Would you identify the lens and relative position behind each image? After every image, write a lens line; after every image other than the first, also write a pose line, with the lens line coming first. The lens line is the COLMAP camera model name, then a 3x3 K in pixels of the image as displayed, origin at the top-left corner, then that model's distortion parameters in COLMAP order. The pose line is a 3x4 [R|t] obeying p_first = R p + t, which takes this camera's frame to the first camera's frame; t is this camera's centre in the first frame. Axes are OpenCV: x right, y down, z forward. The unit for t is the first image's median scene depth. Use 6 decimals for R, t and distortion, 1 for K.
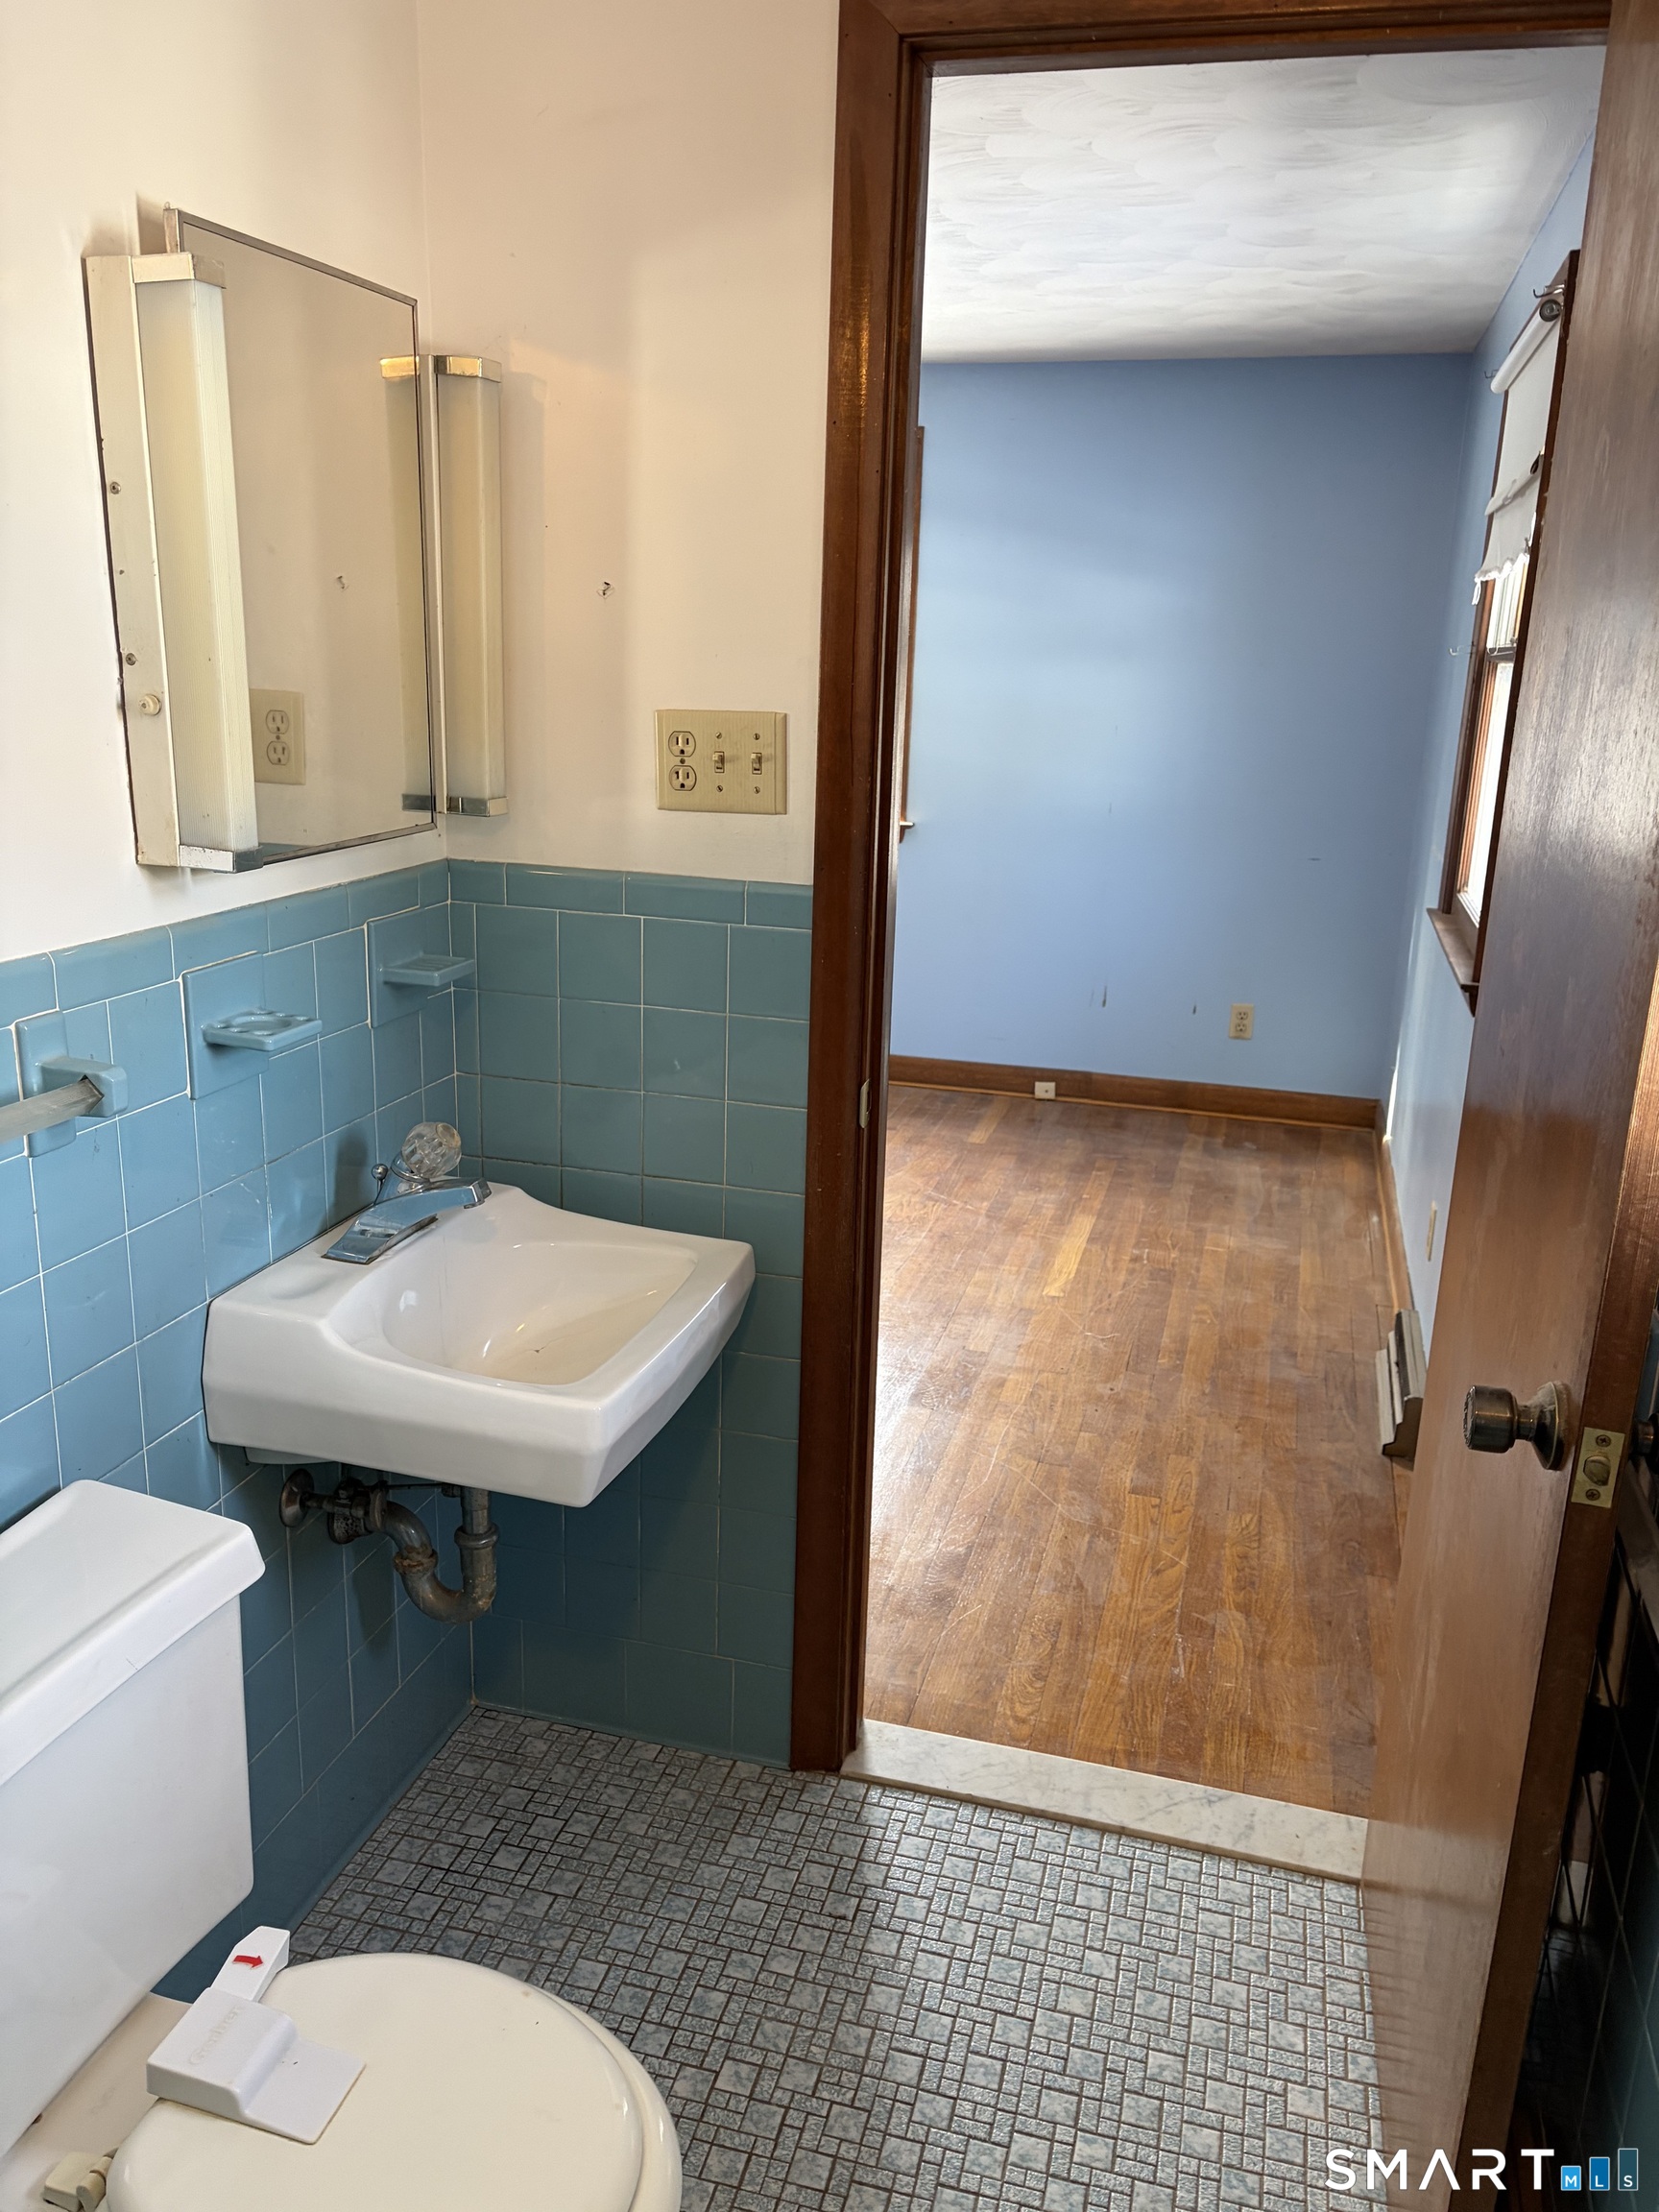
lens RADIAL K [[1686.8, 0, 831.8], [0, 1686.8, 1101.2], [0, 0, 1]] dist [0.054813, -0.051490]
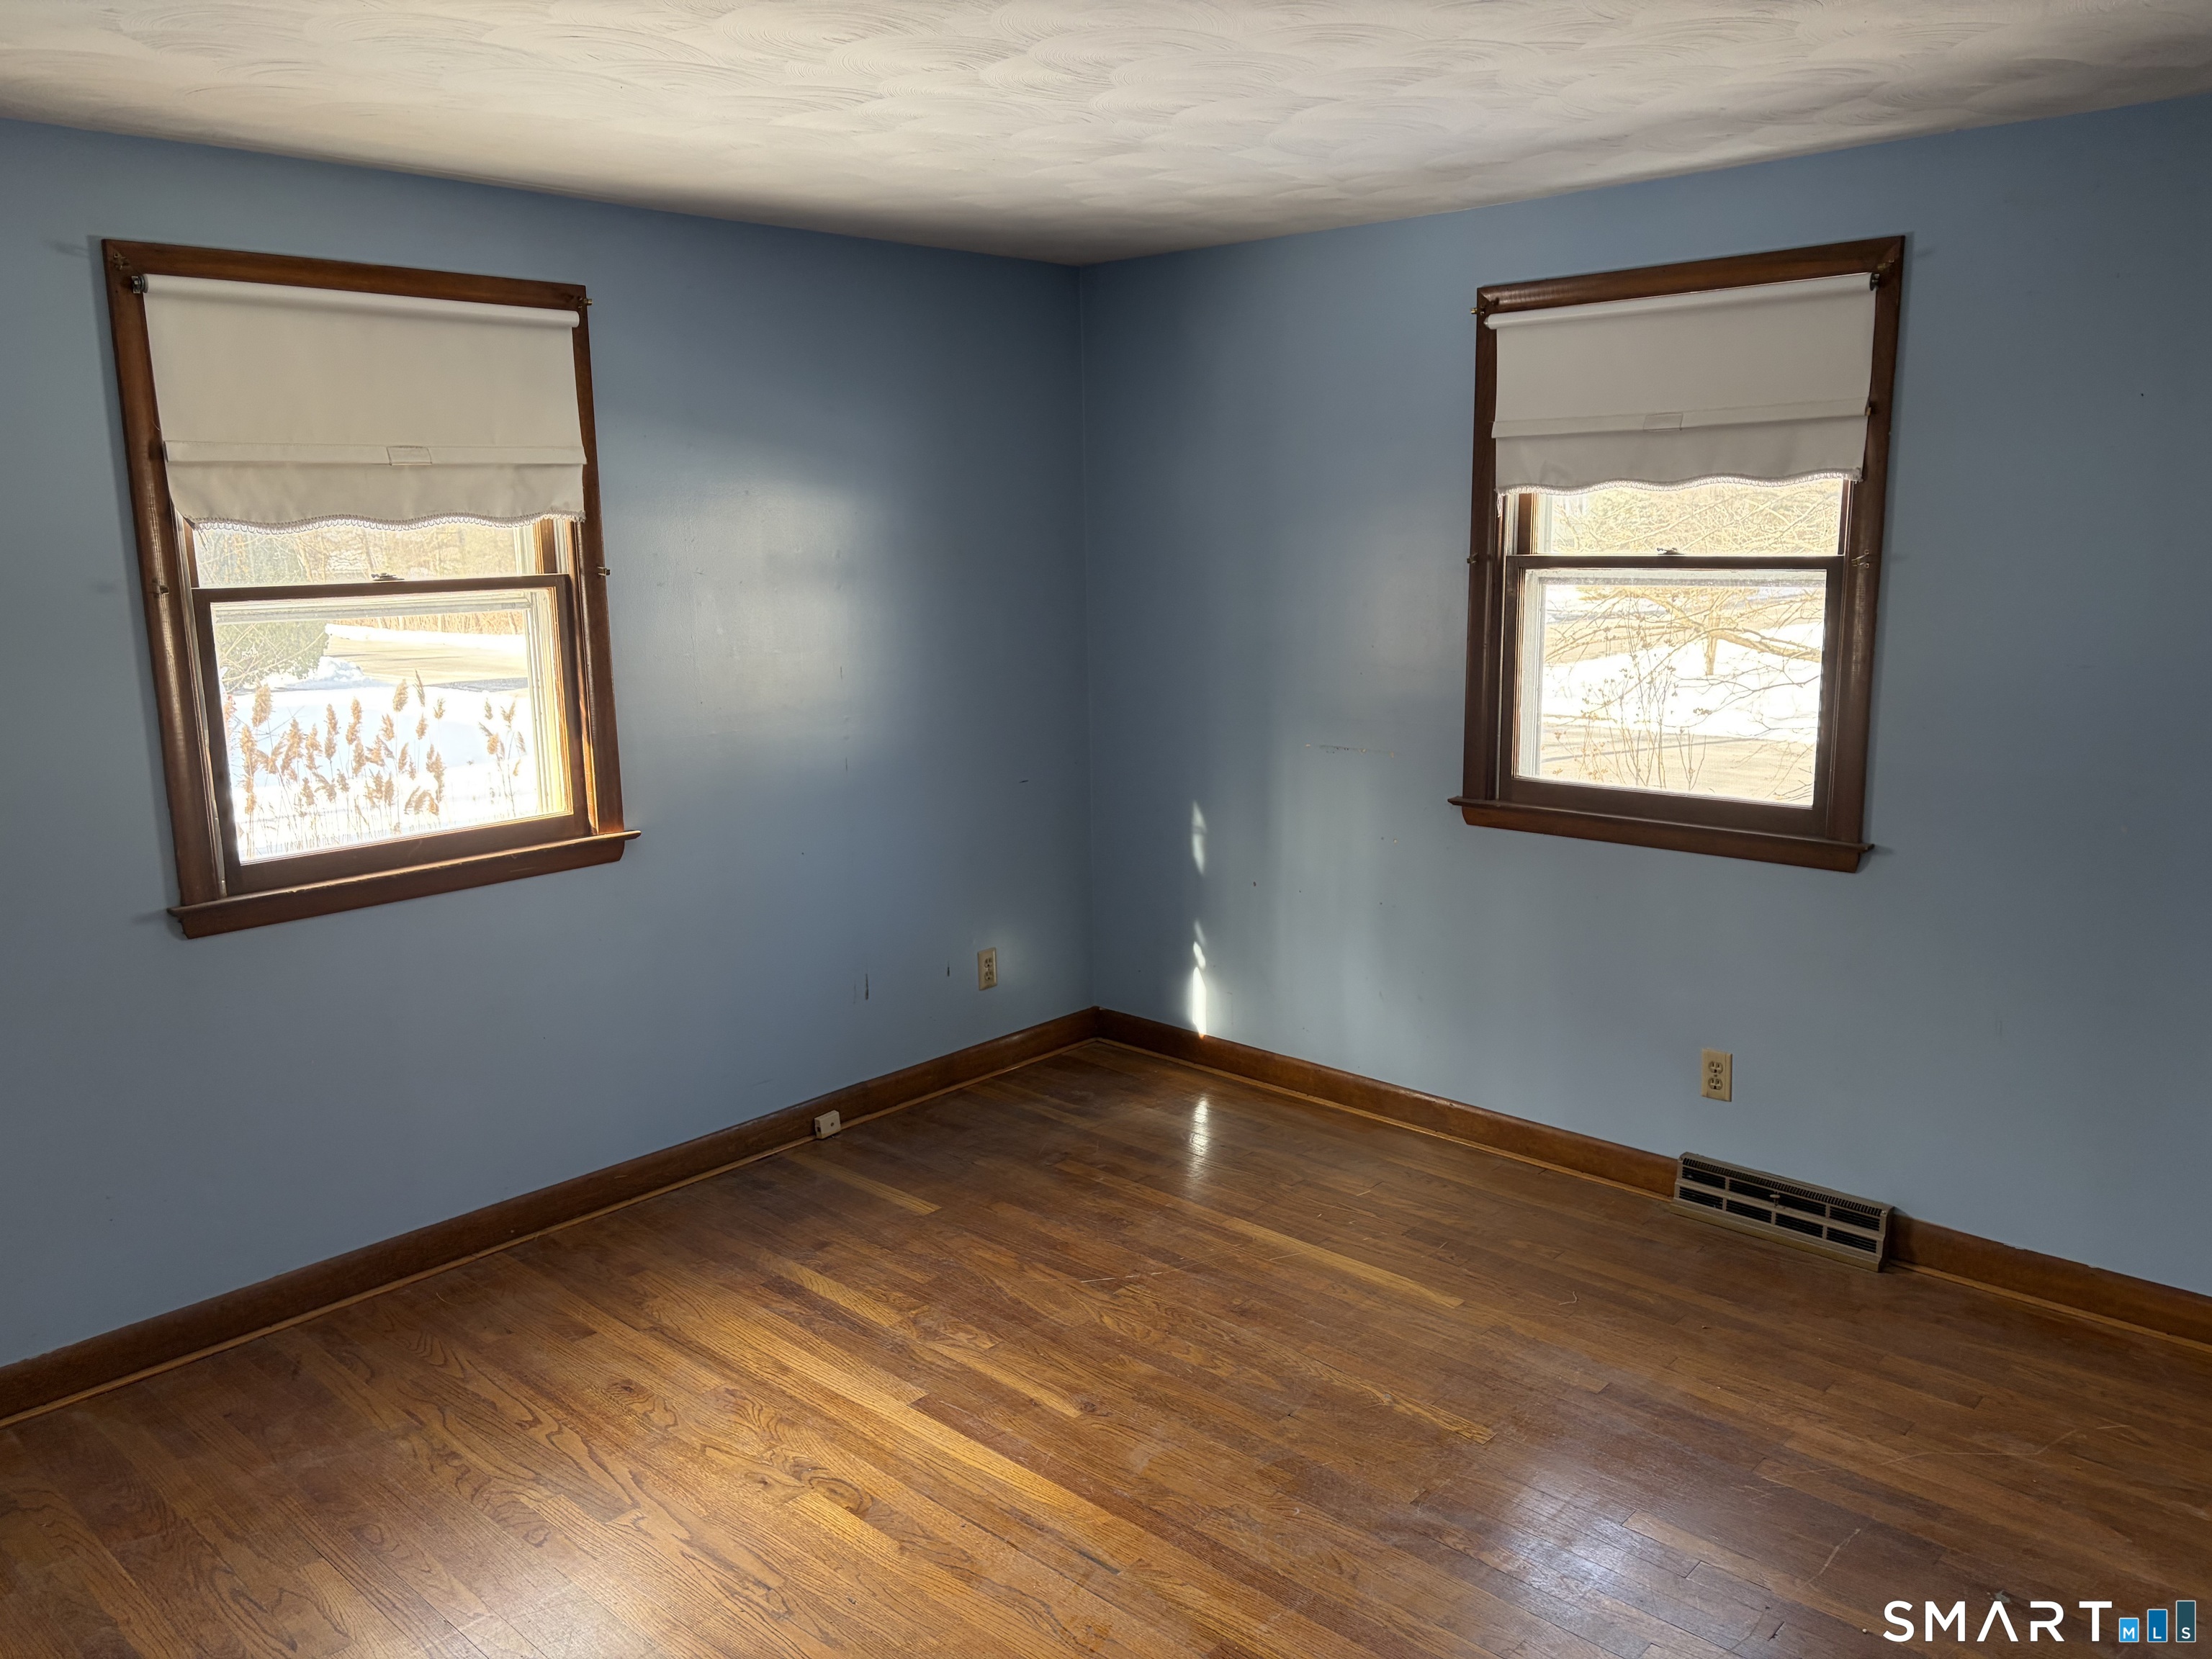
lens RADIAL K [[1686.8, 0, 1102.1], [0, 1686.8, 833.2], [0, 0, 1]] dist [0.054813, -0.051490]
pose [[0.444318, -0.200751, 0.873087, -0.525095], [0.264231, 0.960582, 0.086400, -0.189574], [-0.856016, 0.192308, 0.479848, 0.570302]]
